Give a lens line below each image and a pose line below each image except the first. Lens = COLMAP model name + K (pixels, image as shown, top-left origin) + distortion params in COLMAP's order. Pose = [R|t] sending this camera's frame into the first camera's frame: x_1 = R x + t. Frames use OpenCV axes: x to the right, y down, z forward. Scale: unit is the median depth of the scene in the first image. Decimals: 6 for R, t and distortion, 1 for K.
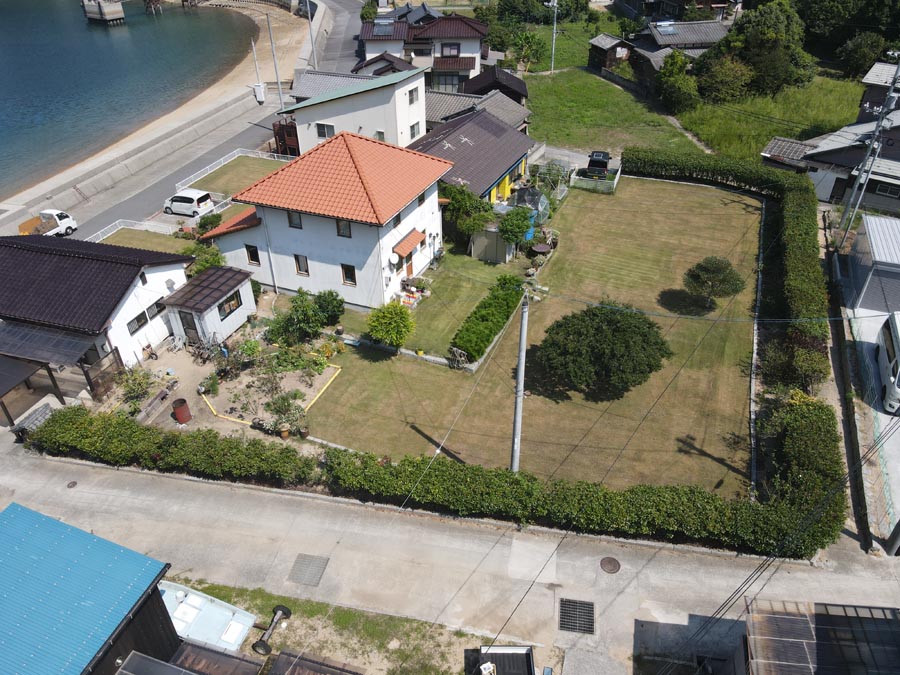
lens RADIAL K [[637.2, 0, 449.6], [0, 637.2, 335.9], [0, 0, 1]] dist [0.008147, 0.001818]
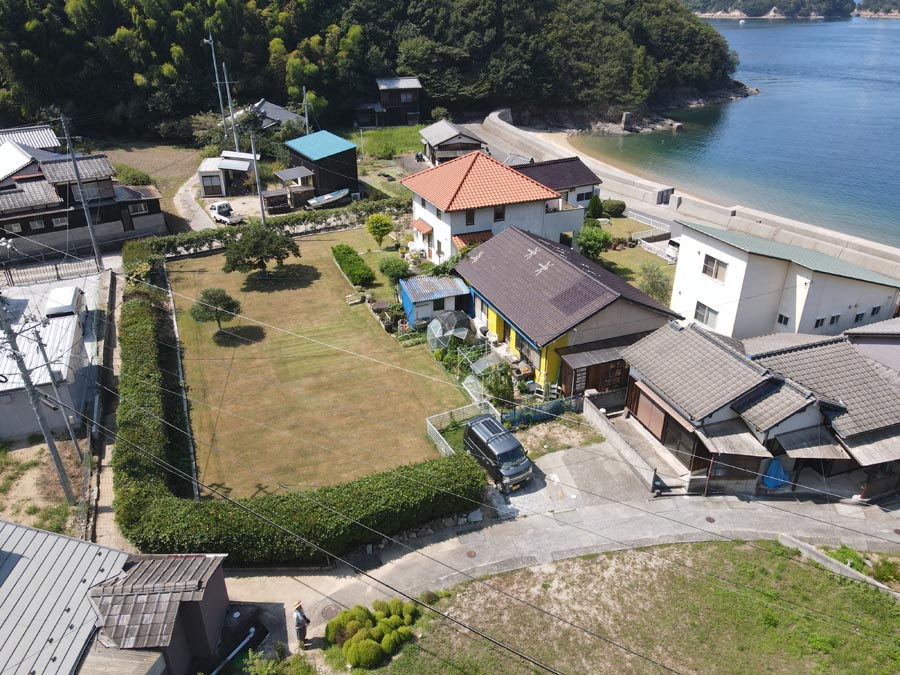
lens RADIAL K [[637.2, 0, 448.6], [0, 637.2, 338.6], [0, 0, 1]] dist [0.008147, 0.001818]
pose [[-0.686397, 0.360668, -0.631488, 0.722489], [-0.400506, 0.537319, 0.742215, -0.895152], [0.607004, 0.762369, -0.224364, 1.287456]]
